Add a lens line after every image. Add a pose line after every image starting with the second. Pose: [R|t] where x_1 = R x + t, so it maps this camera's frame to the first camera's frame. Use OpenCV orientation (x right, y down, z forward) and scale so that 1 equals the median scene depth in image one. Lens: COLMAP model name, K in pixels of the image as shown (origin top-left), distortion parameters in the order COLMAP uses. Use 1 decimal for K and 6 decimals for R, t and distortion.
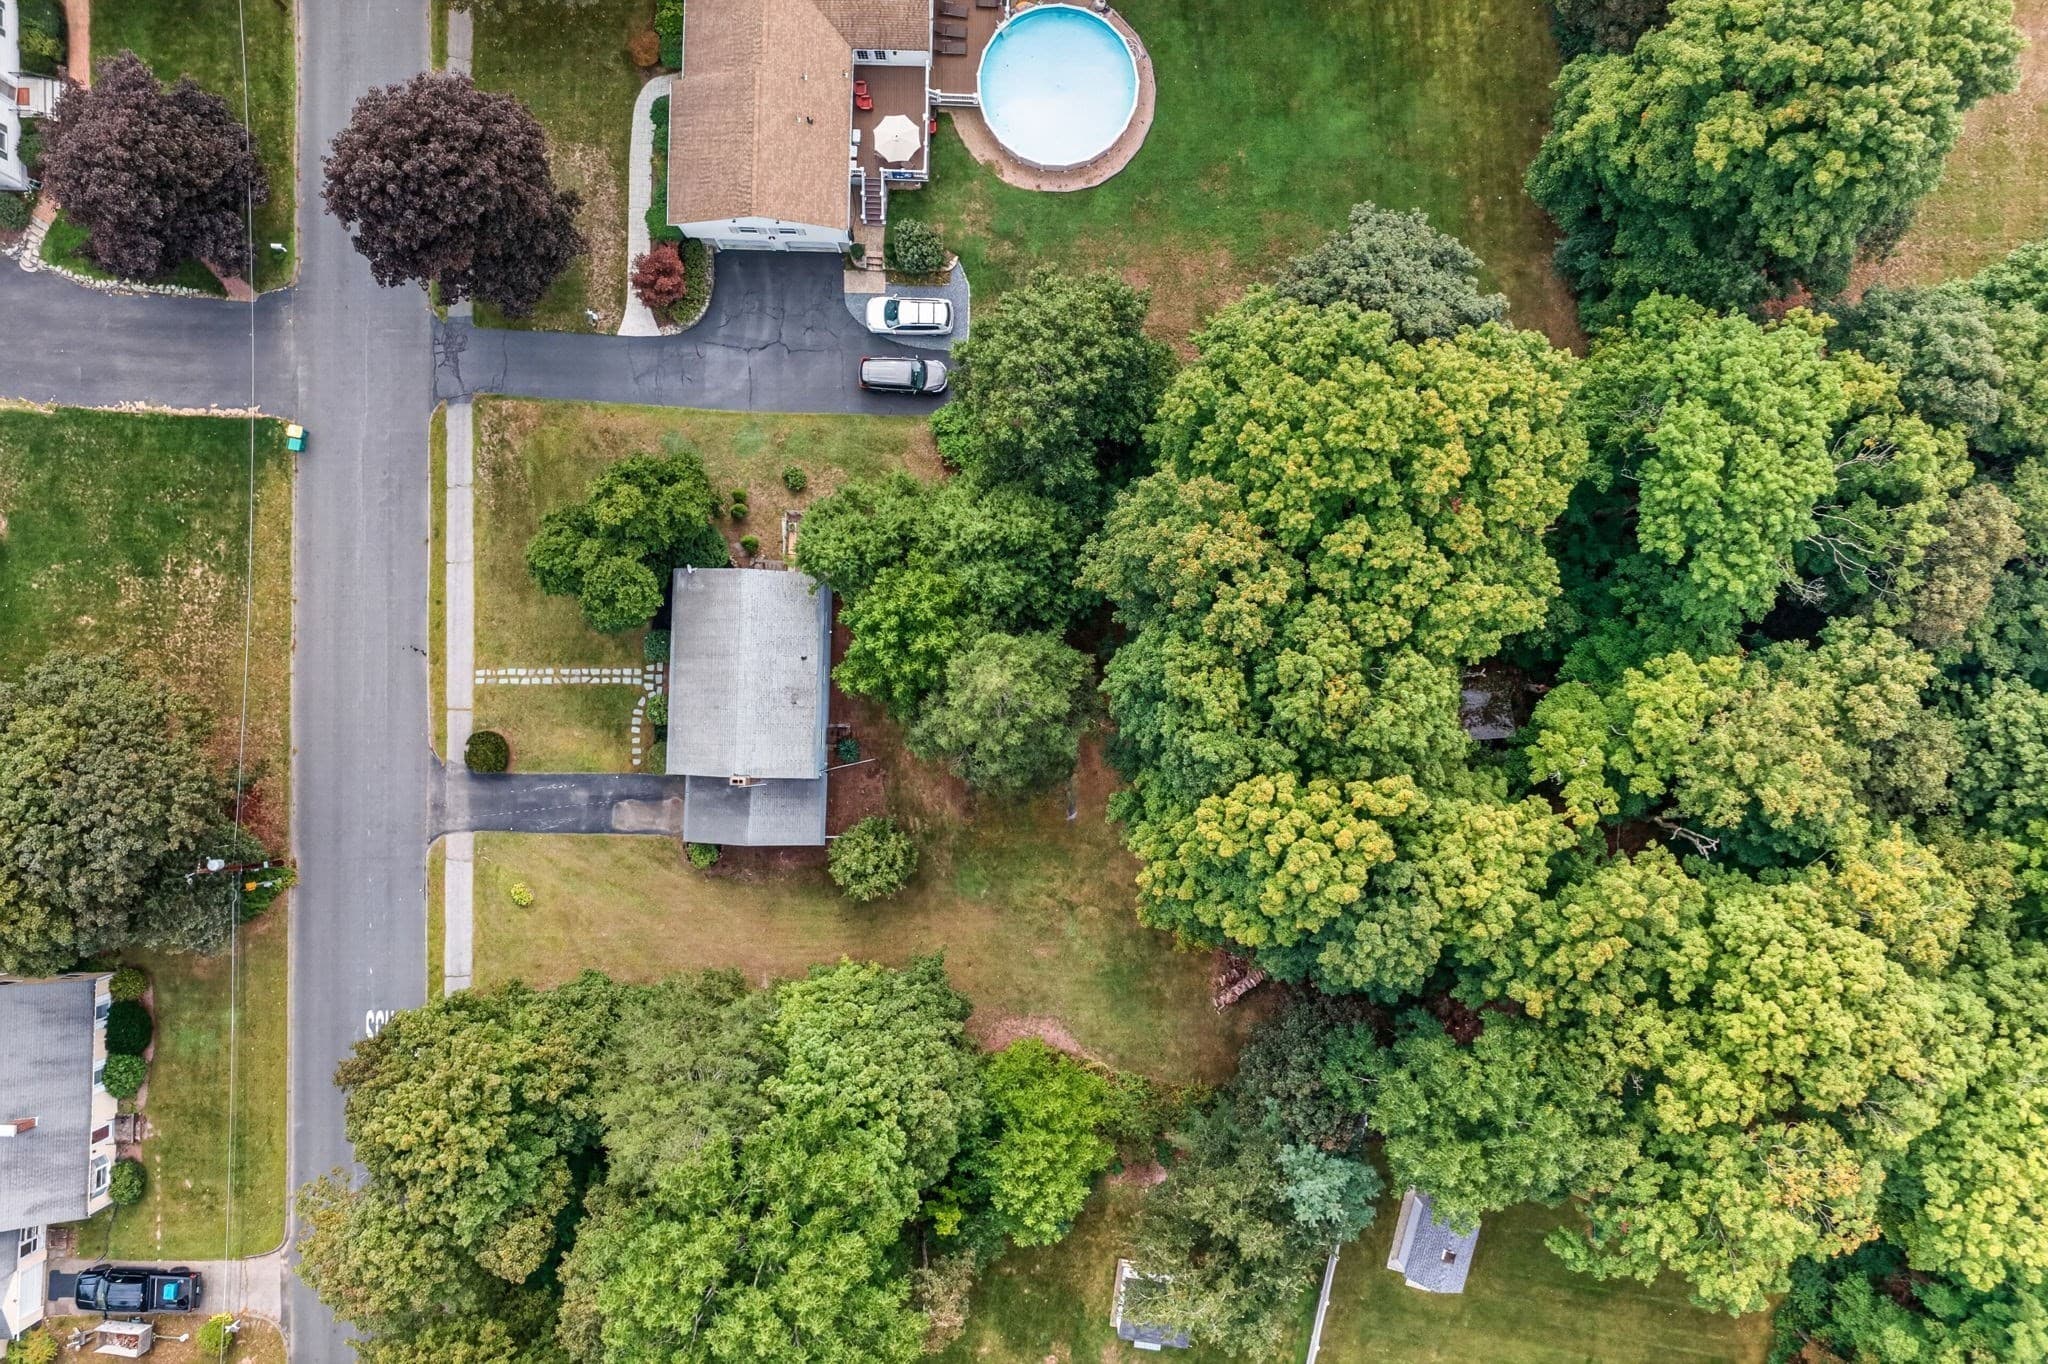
lens RADIAL K [[1731.0, 0, 1031.4], [0, 1731.0, 688.8], [0, 0, 1]] dist [0.010743, 0.007856]
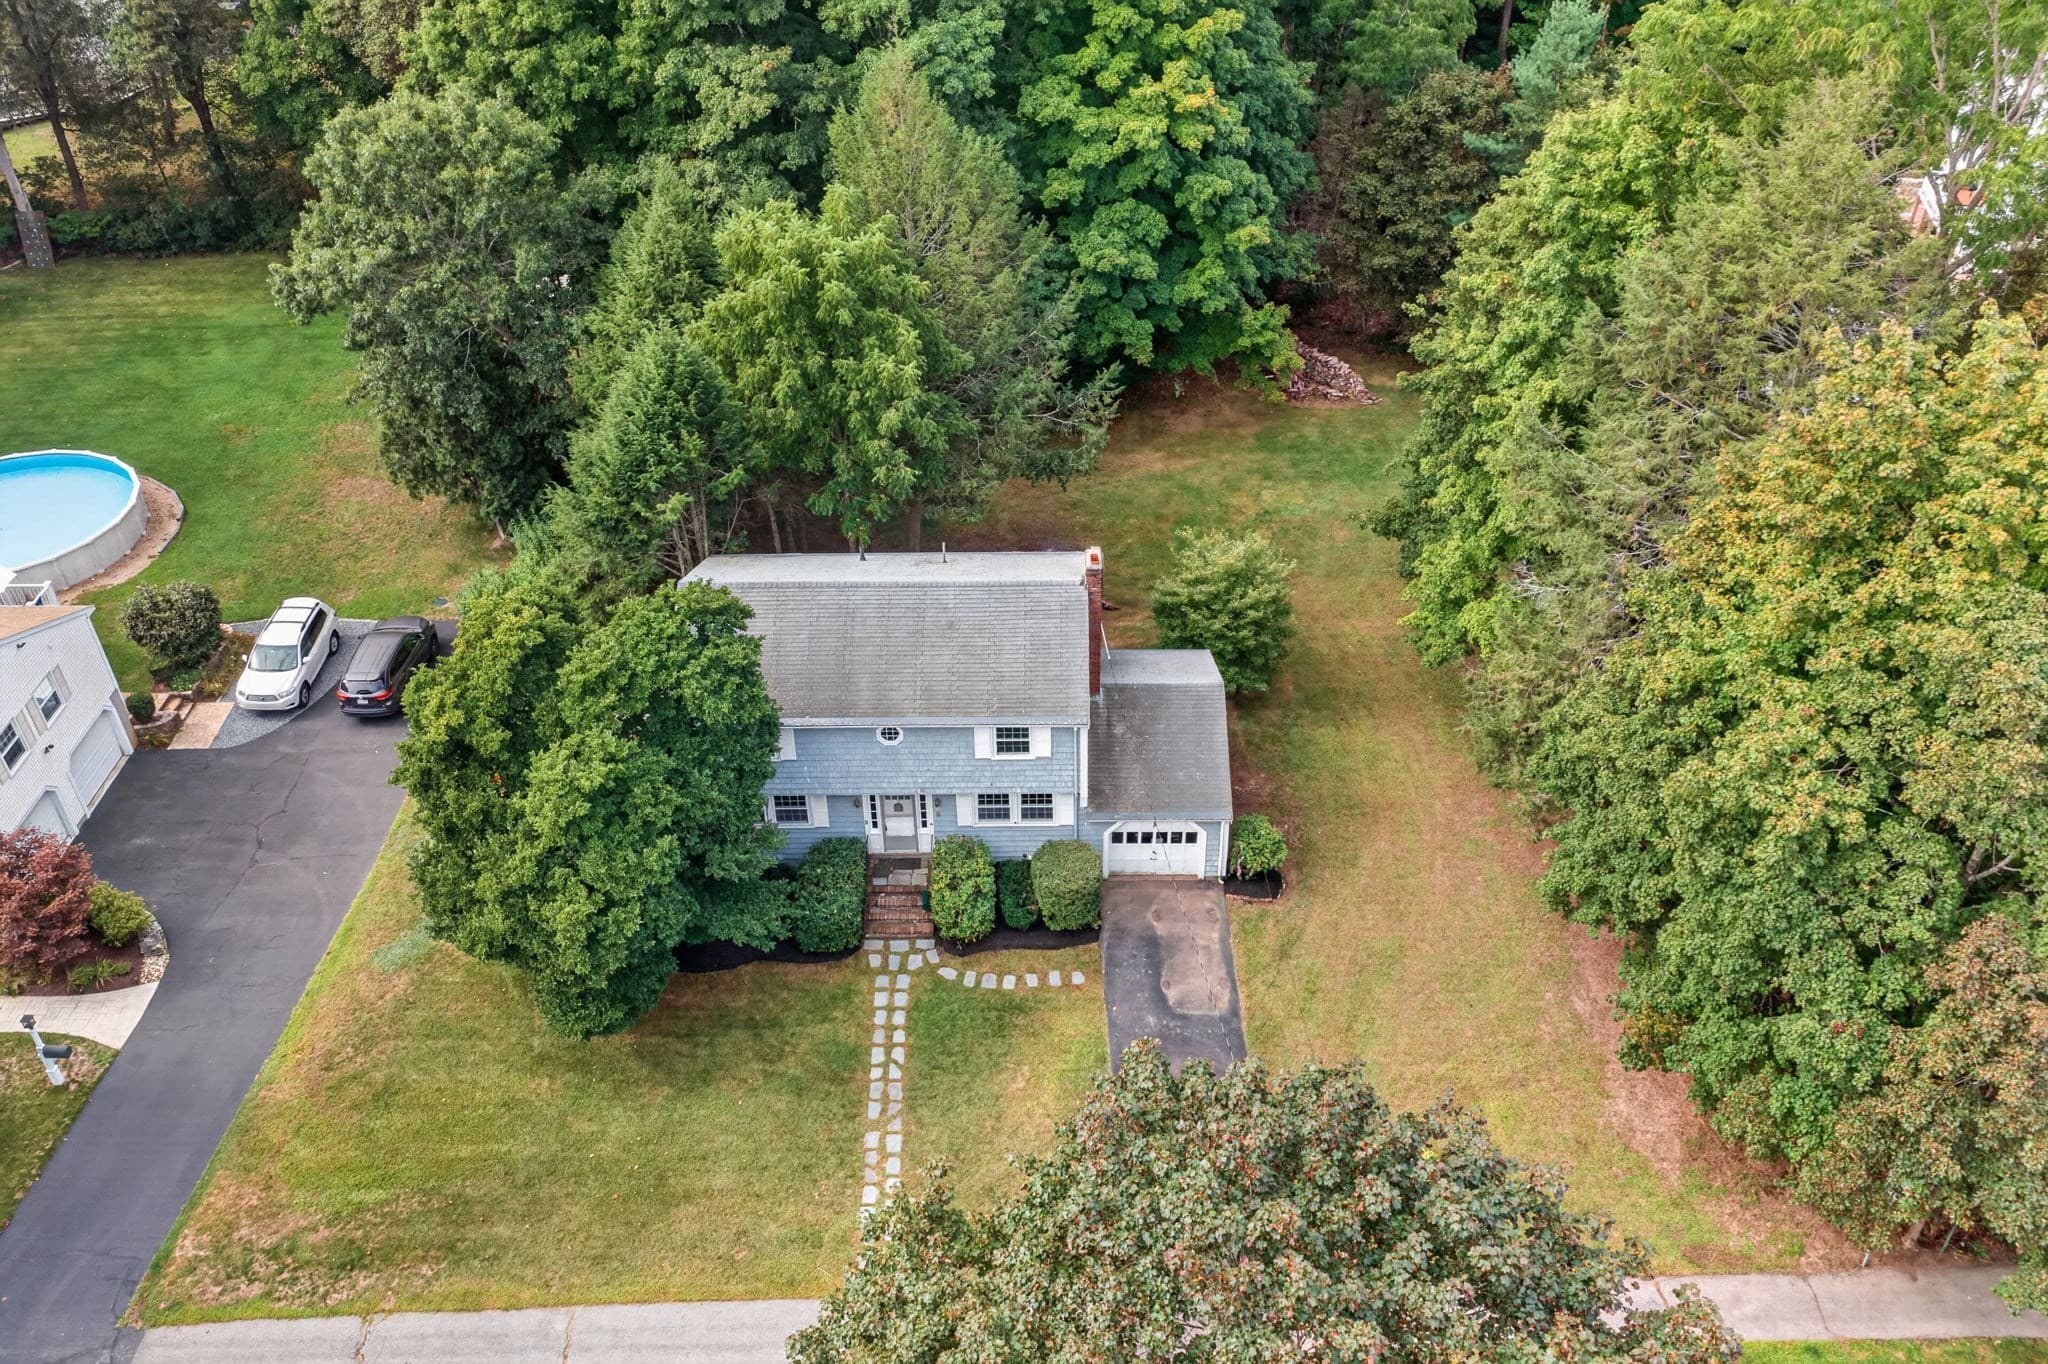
lens RADIAL K [[1693.4, 0, 1029.3], [0, 1693.4, 688.1], [0, 0, 1]] dist [0.024558, -0.004744]
pose [[-0.027205, -0.592402, 0.805183, -0.547580], [0.999624, -0.018866, 0.019894, 0.021822], [0.003405, 0.805421, 0.592693, 0.674548]]
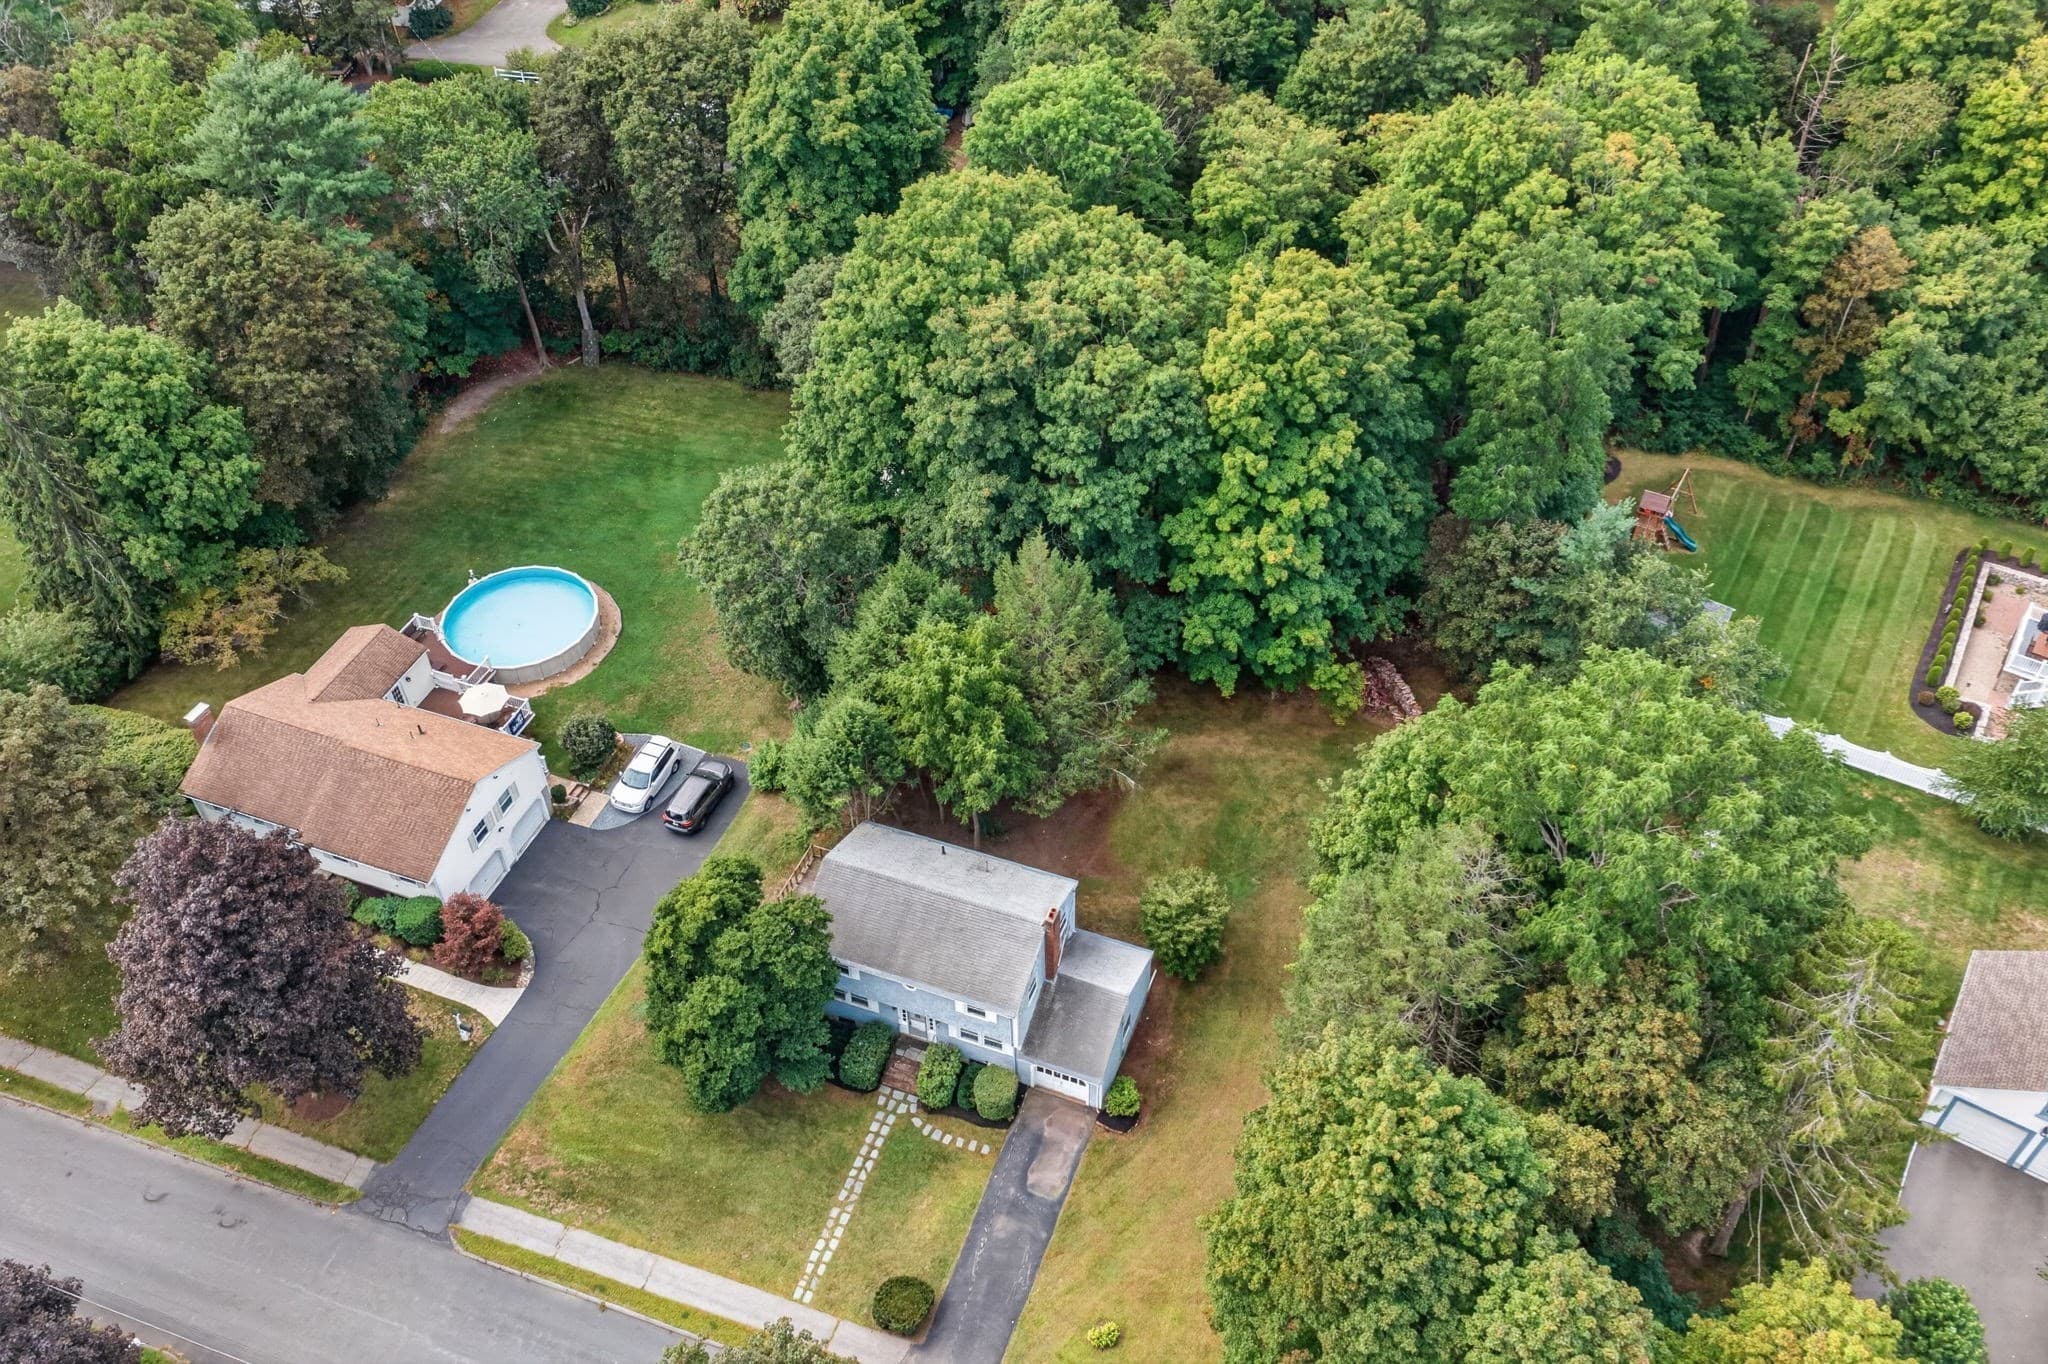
lens RADIAL K [[1690.1, 0, 1024.0], [0, 1690.1, 682.0], [0, 0, 1]] dist [0.046992, -0.080522]
pose [[0.328658, -0.649003, 0.686134, -0.614931], [0.944449, 0.225939, -0.238679, 0.195032], [-0.000121, 0.726462, 0.687207, 0.320540]]
